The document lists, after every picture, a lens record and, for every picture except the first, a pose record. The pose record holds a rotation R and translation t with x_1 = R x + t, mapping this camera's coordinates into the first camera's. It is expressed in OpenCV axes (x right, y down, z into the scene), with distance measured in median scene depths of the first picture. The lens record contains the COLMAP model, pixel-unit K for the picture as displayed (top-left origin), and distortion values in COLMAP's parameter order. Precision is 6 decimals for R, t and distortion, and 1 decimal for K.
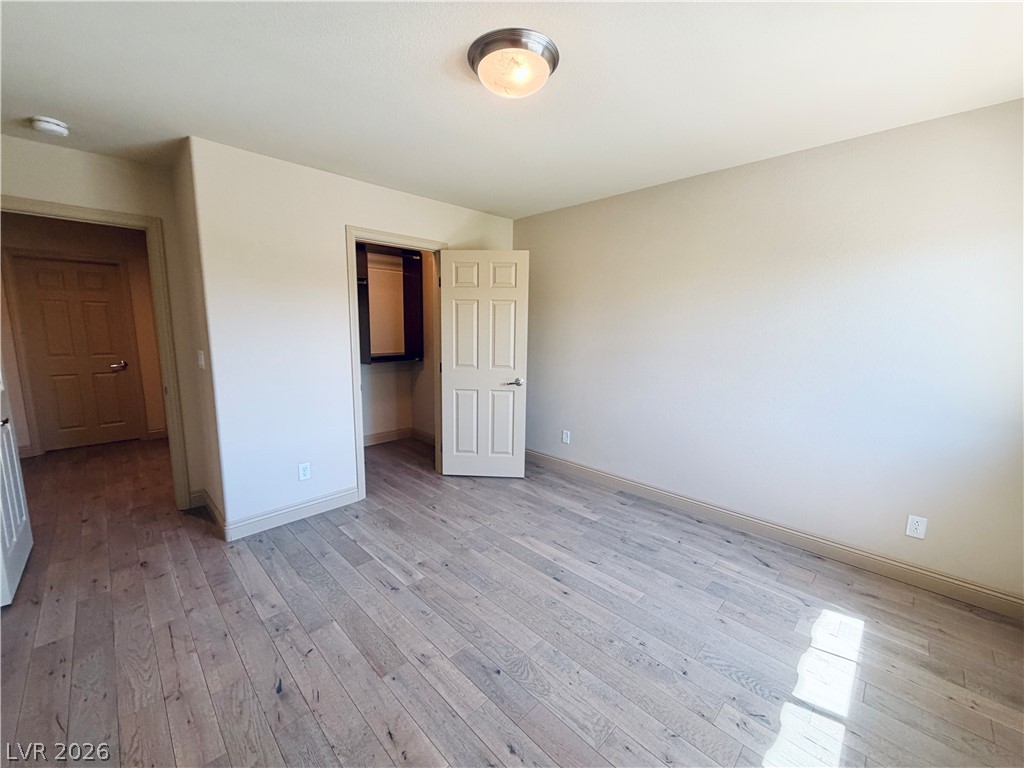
lens RADIAL K [[407.9, 0, 509.4], [0, 407.9, 384.3], [0, 0, 1]] dist [-0.000592, 0.000108]
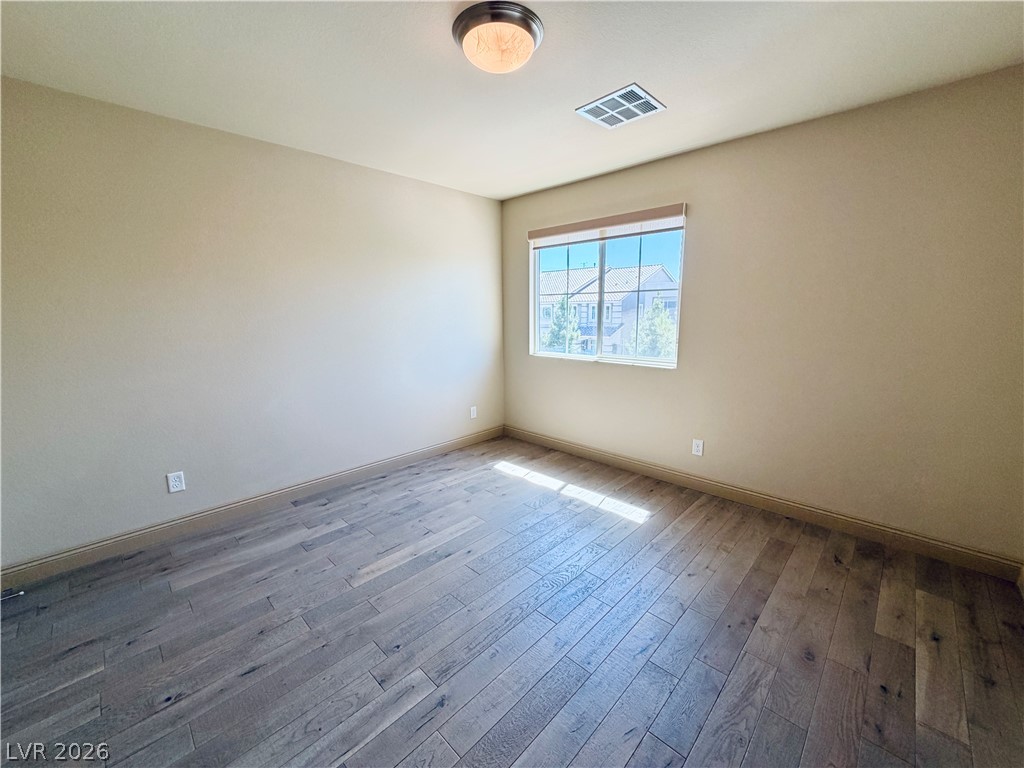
lens RADIAL K [[409.2, 0, 509.3], [0, 409.2, 383.5], [0, 0, 1]] dist [0.000276, 0.000357]
pose [[-0.014222, -0.186152, 0.982418, -0.768575], [0.155013, 0.970228, 0.186087, -0.097025], [-0.987810, 0.154934, 0.015057, 0.734188]]
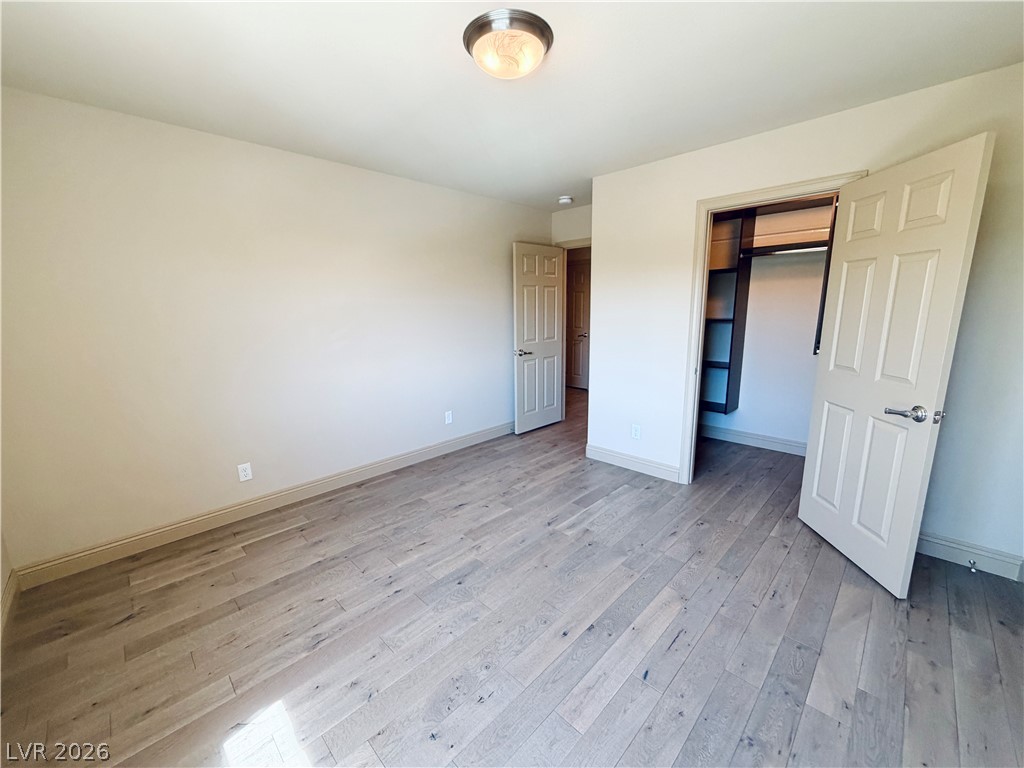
lens RADIAL K [[407.9, 0, 509.4], [0, 407.9, 384.3], [0, 0, 1]] dist [-0.000592, 0.000108]
pose [[0.004131, 0.179186, -0.983807, 0.773222], [-0.130459, 0.975503, 0.177126, -0.097910], [0.991445, 0.127615, 0.027406, 0.727731]]
